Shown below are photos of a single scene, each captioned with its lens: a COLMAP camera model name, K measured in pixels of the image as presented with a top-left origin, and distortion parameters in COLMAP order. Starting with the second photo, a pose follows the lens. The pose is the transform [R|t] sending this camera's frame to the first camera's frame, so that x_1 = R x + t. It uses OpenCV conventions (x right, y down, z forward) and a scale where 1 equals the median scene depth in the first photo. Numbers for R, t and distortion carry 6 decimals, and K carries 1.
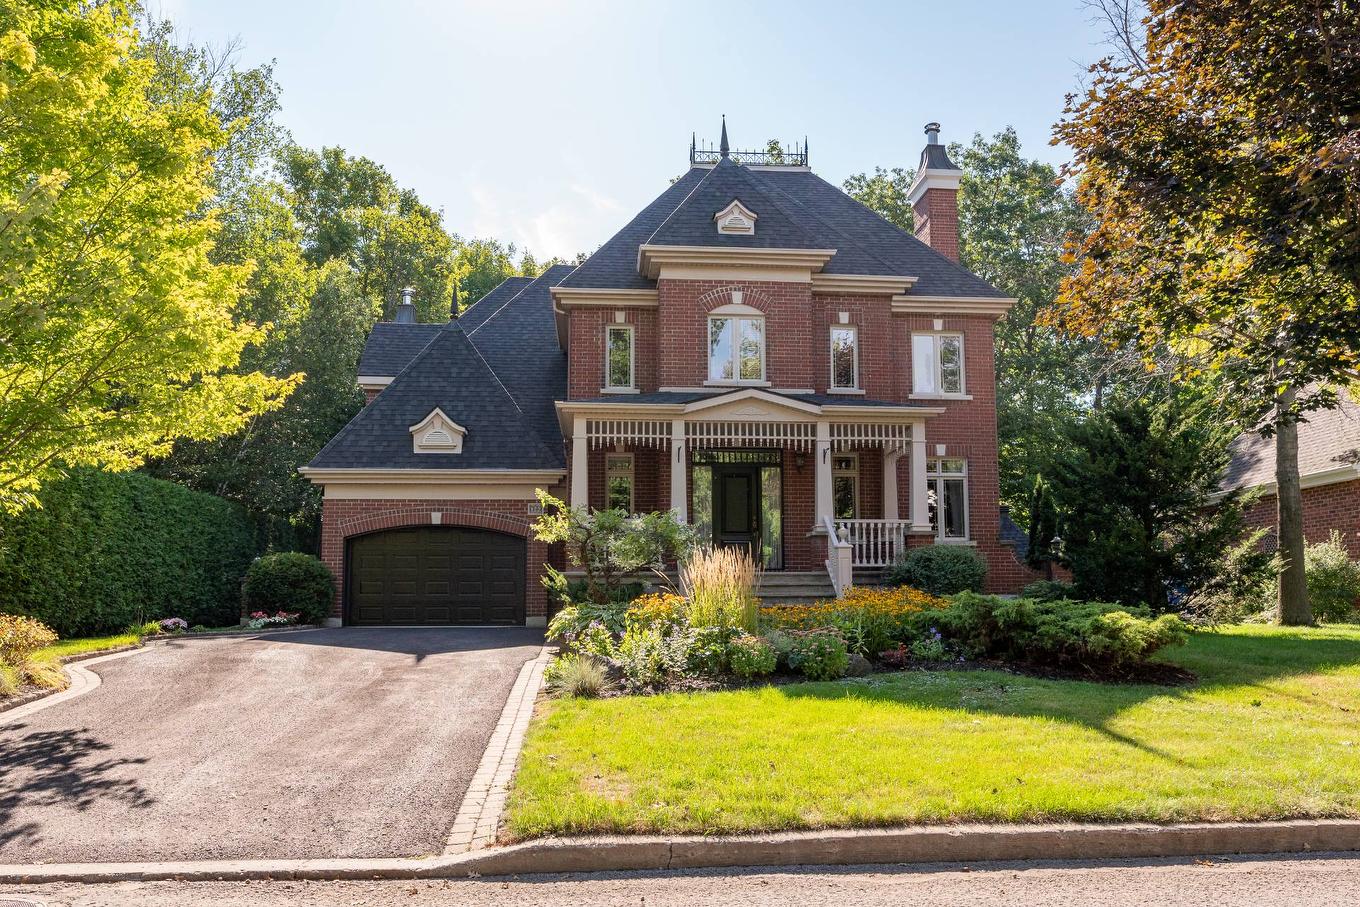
lens RADIAL K [[945.0, 0, 680.1], [0, 945.0, 452.3], [0, 0, 1]] dist [0.000142, 0.000013]
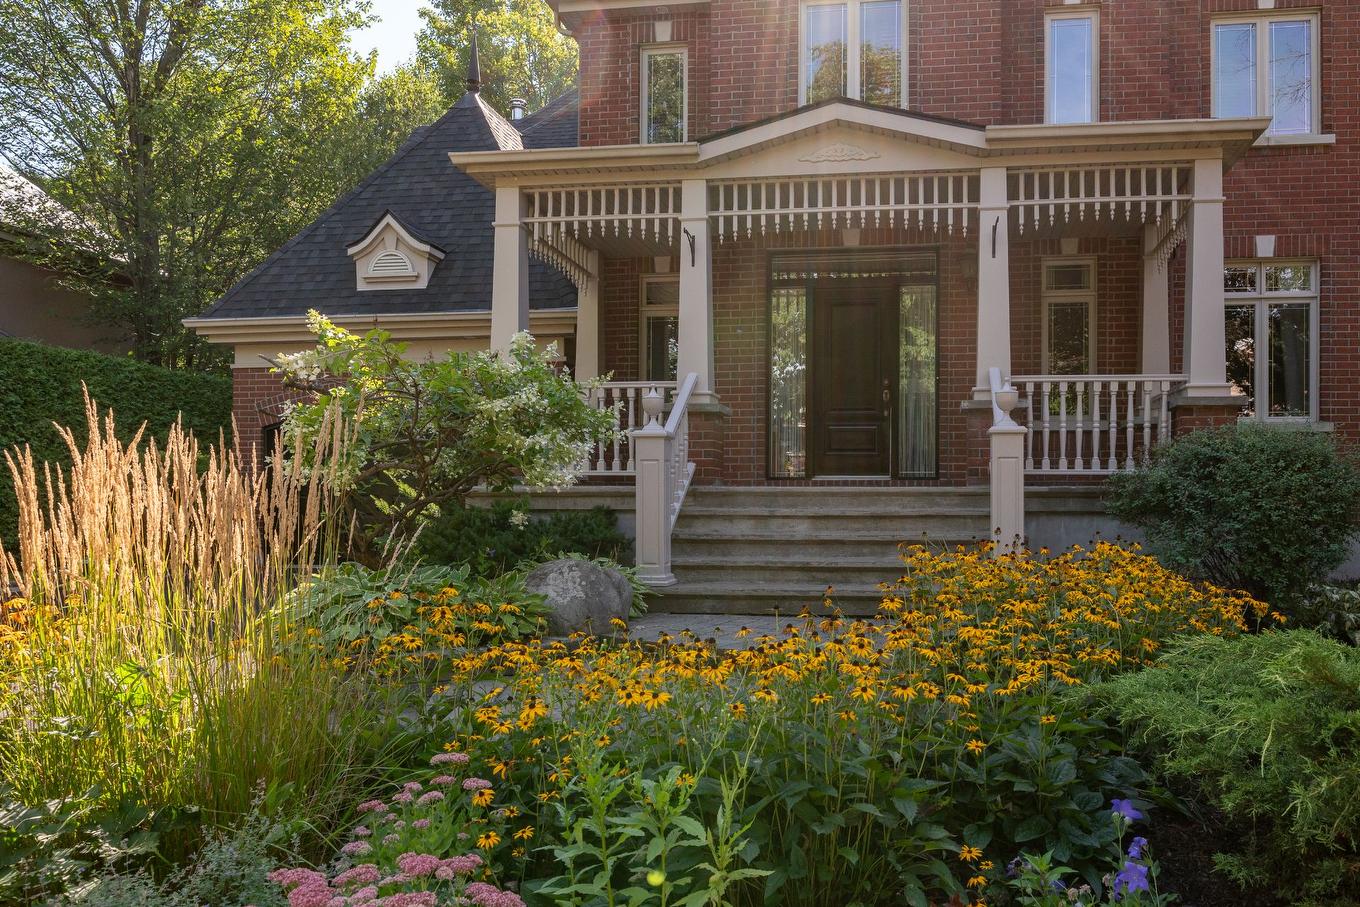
lens RADIAL K [[1238.8, 0, 680.5], [0, 1238.8, 458.3], [0, 0, 1]] dist [-0.005400, 0.000000]
pose [[0.983944, -0.003824, -0.178436, 0.089129], [0.023689, 0.993723, 0.109332, 0.033162], [0.176898, -0.111803, 0.977858, 0.294976]]
